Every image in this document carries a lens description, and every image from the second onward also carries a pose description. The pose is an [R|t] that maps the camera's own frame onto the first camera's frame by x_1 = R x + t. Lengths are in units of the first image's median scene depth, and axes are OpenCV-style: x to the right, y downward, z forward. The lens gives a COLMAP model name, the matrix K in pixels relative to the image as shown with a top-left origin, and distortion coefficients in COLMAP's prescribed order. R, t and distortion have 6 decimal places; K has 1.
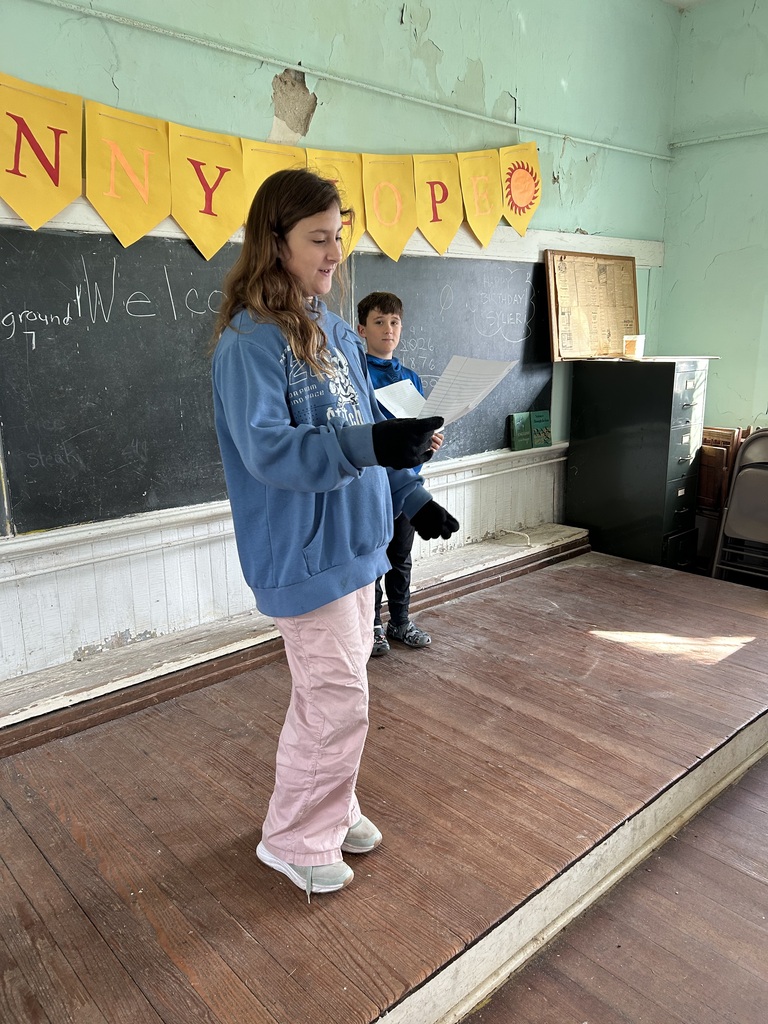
lens RADIAL K [[763.6, 0, 378.7], [0, 763.6, 515.9], [0, 0, 1]] dist [0.035567, -0.038686]
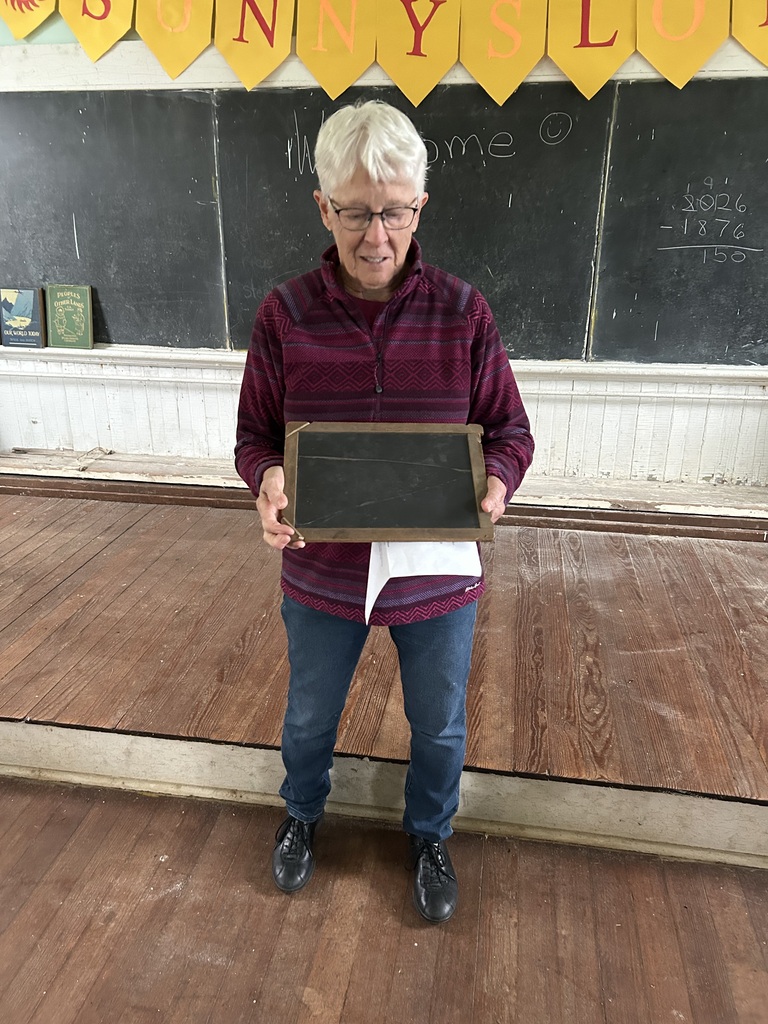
lens RADIAL K [[763.6, 0, 378.7], [0, 763.6, 515.9], [0, 0, 1]] dist [0.035567, -0.038686]
pose [[0.626315, 0.305133, -0.717372, 0.576436], [-0.194897, 0.952282, 0.234893, -0.049779], [0.754814, -0.007303, 0.655898, 0.286953]]
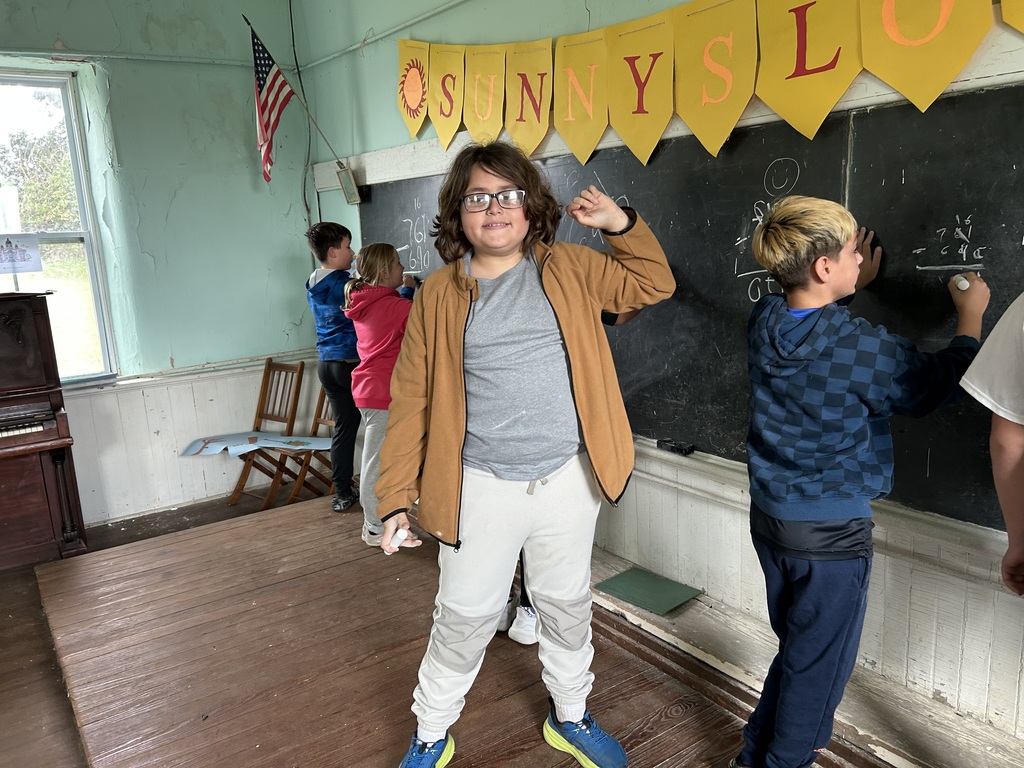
lens RADIAL K [[779.0, 0, 510.4], [0, 779.0, 390.0], [0, 0, 1]] dist [0.033396, -0.035319]
pose [[-0.112176, 0.215668, -0.970002, 0.658477], [-0.196470, 0.952079, 0.234404, -0.249022], [0.974072, 0.216871, -0.064429, 0.895283]]
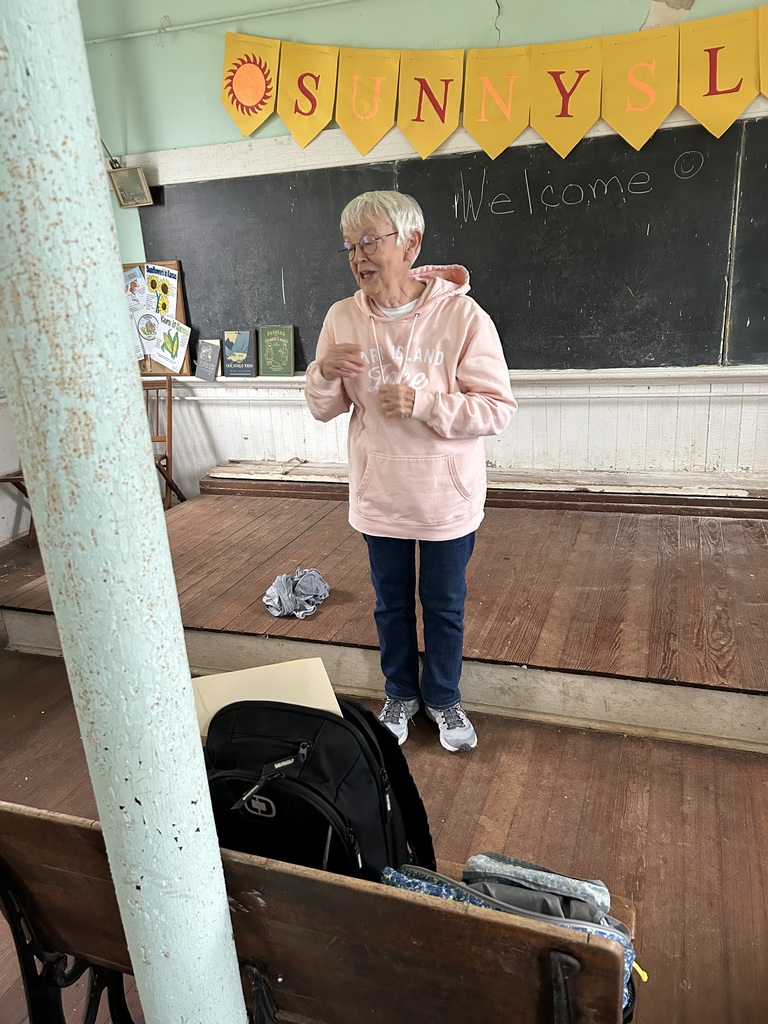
lens RADIAL K [[757.8, 0, 380.4], [0, 757.8, 520.8], [0, 0, 1]] dist [0.012739, -0.006947]
pose [[0.474680, 0.266487, -0.838846, 0.715274], [-0.152360, 0.963554, 0.219888, -0.009919], [0.866871, 0.023430, 0.497982, 0.175345]]
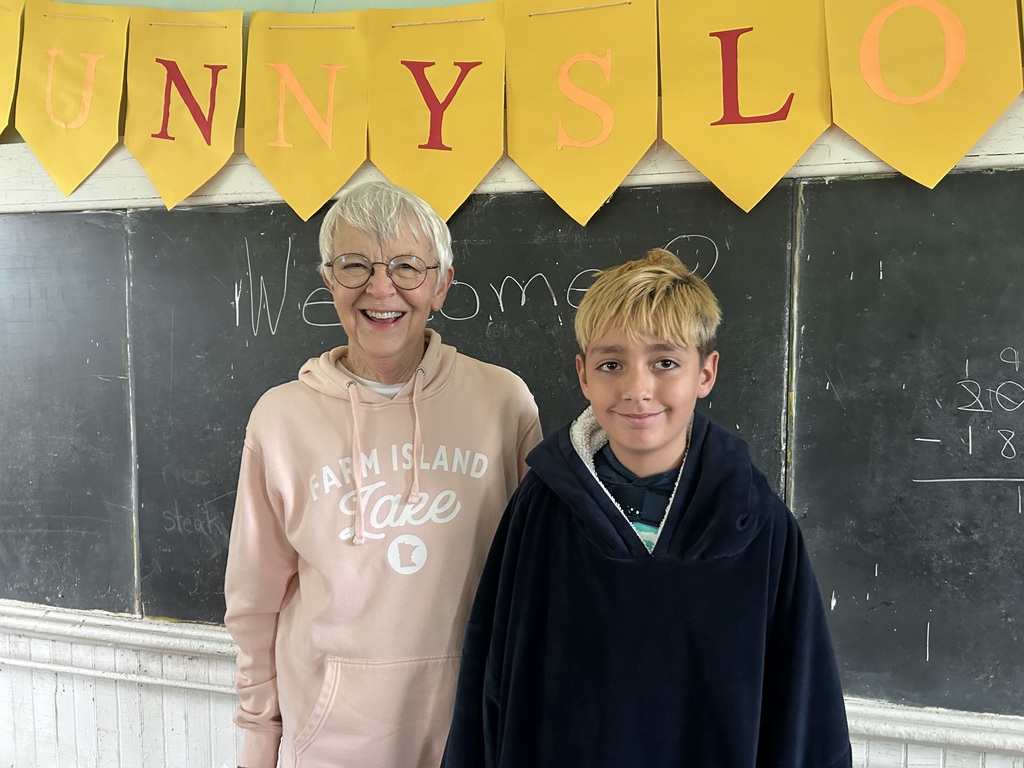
lens RADIAL K [[779.0, 0, 510.4], [0, 779.0, 390.0], [0, 0, 1]] dist [0.033396, -0.035319]
pose [[0.549104, 0.079754, -0.831940, 0.270632], [-0.205626, 0.977729, -0.041989, -0.189846], [0.810064, 0.194125, 0.553274, 0.695981]]
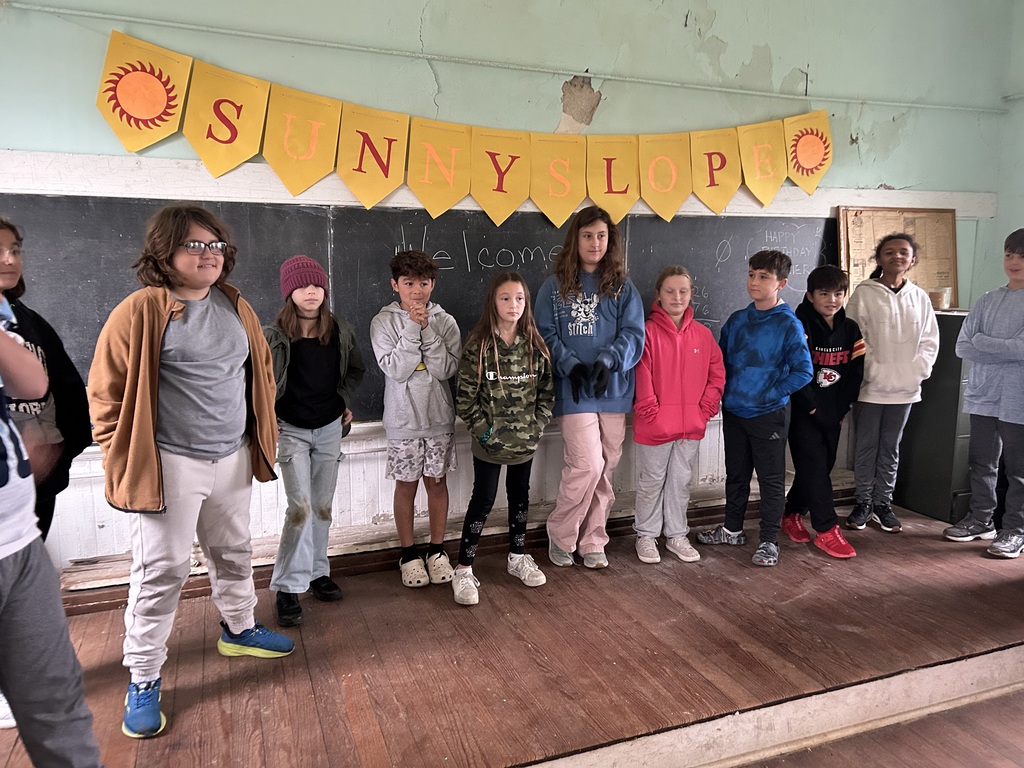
lens RADIAL K [[763.6, 0, 512.0], [0, 763.6, 384.0], [0, 0, 1]] dist [0.035567, -0.038686]
pose [[0.934085, 0.066622, -0.350779, 0.247864], [-0.096900, 0.992867, -0.069463, 0.016034], [0.343649, 0.098875, 0.933879, -0.151394]]
